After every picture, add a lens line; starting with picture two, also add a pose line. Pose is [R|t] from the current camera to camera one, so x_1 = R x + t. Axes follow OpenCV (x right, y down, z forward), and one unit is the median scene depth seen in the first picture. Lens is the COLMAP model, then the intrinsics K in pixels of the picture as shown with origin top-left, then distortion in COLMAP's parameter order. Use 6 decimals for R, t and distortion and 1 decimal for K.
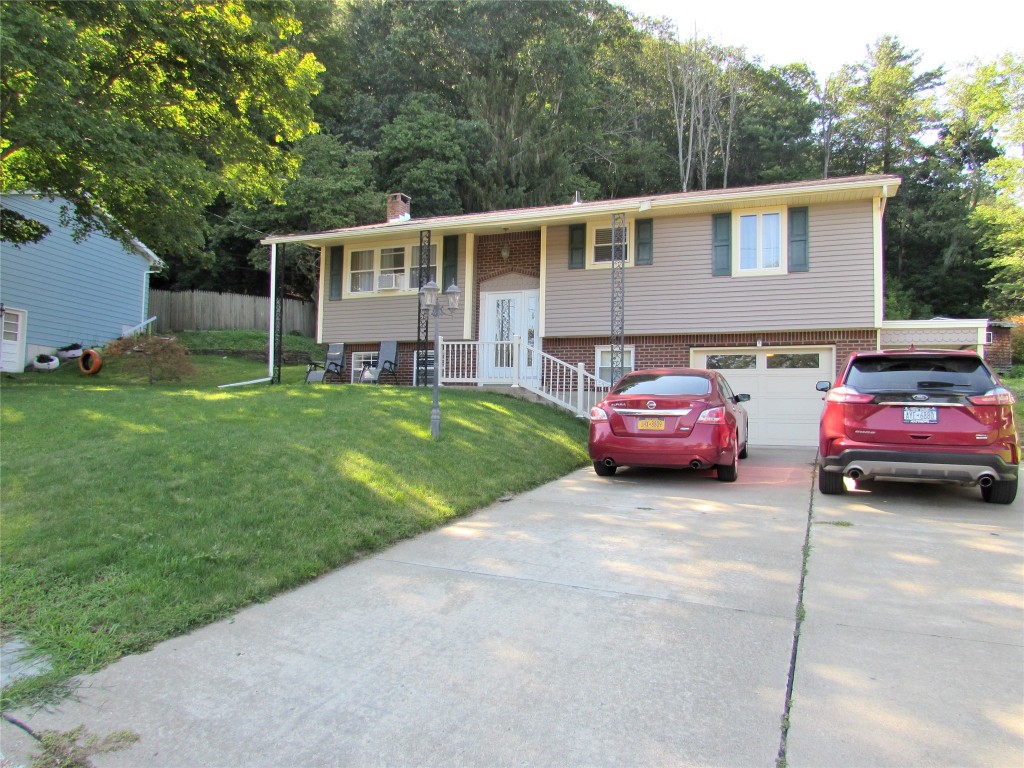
lens RADIAL K [[742.5, 0, 525.6], [0, 742.5, 381.6], [0, 0, 1]] dist [-0.005749, -0.001777]
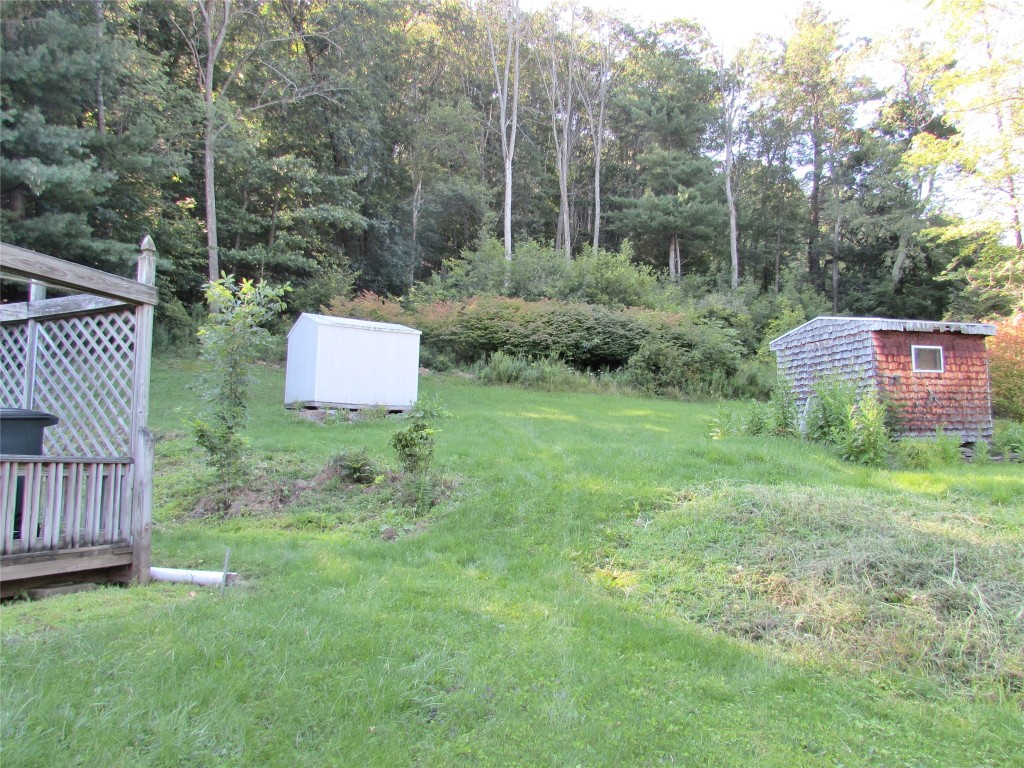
lens RADIAL K [[742.5, 0, 525.6], [0, 742.5, 381.6], [0, 0, 1]] dist [-0.005749, -0.001777]
pose [[0.999634, -0.016088, 0.021768, 0.184332], [0.017591, 0.997340, -0.070735, -0.010069], [-0.020572, 0.071092, 0.997258, 0.281274]]
